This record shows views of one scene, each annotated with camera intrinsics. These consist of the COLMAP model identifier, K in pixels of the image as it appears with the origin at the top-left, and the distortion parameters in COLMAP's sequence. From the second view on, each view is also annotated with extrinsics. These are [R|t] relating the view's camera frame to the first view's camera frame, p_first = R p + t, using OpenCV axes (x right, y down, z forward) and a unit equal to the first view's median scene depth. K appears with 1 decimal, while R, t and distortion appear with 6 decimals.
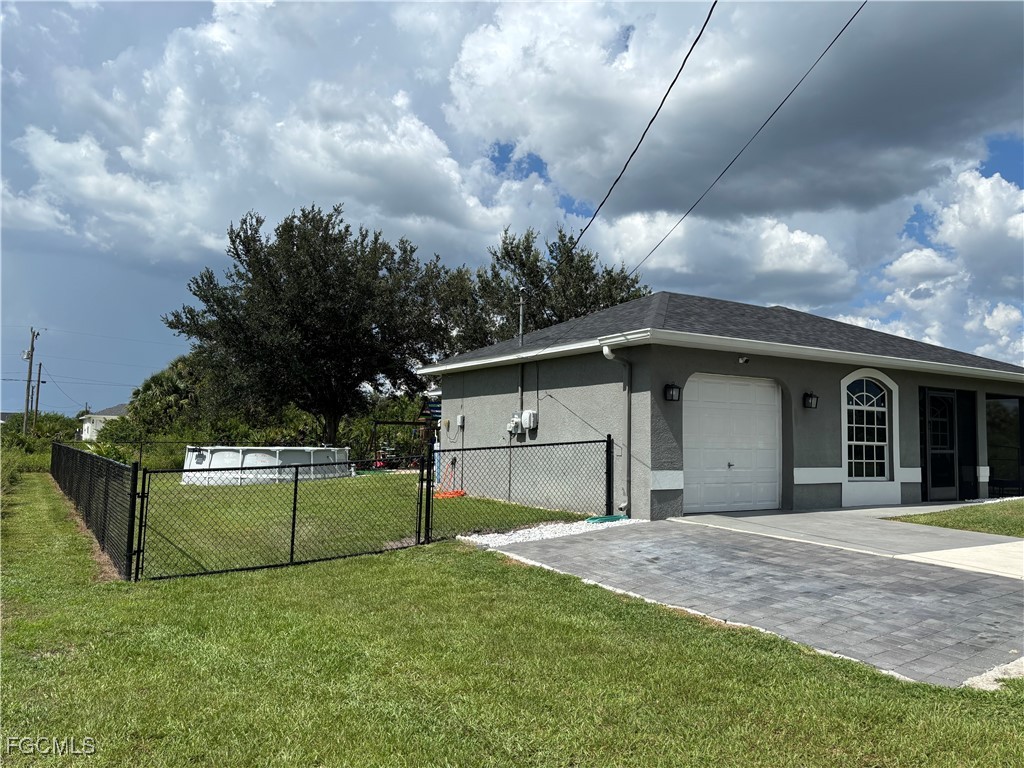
lens RADIAL K [[777.3, 0, 511.1], [0, 777.3, 387.3], [0, 0, 1]] dist [0.054502, -0.067690]
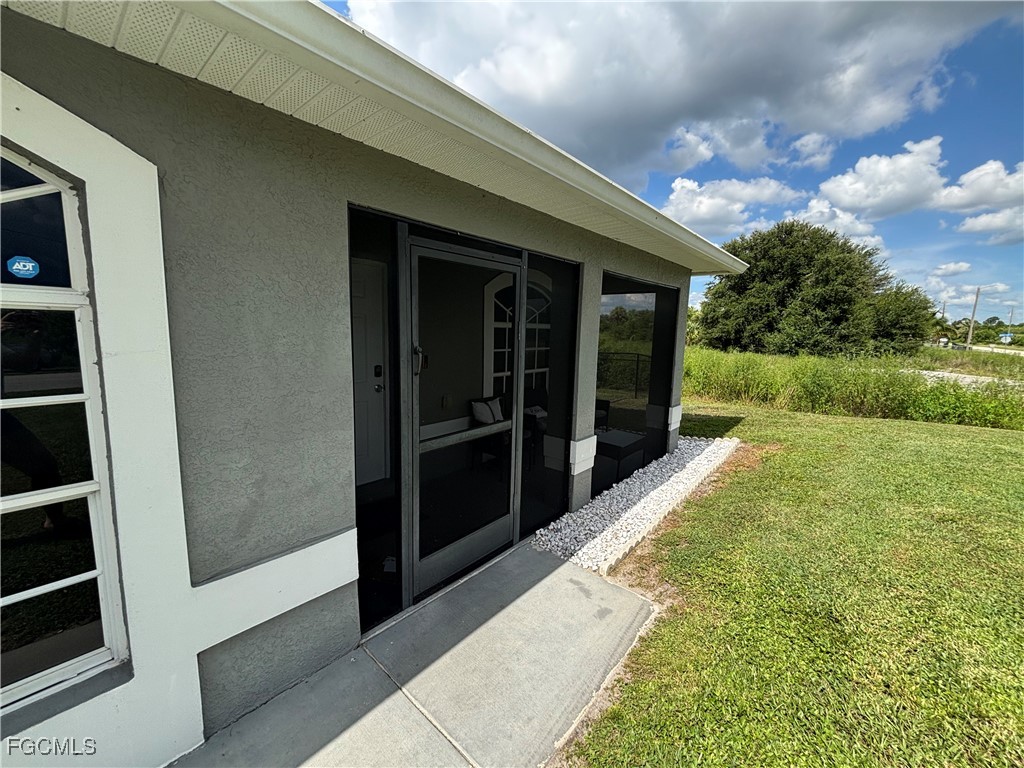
lens RADIAL K [[412.6, 0, 511.3], [0, 412.6, 387.6], [0, 0, 1]] dist [-0.002043, -0.000563]
pose [[0.952204, -0.036220, 0.303308, 0.546089], [-0.029834, 0.977170, 0.210353, 0.026229], [-0.304003, -0.209347, 0.929385, 0.890958]]
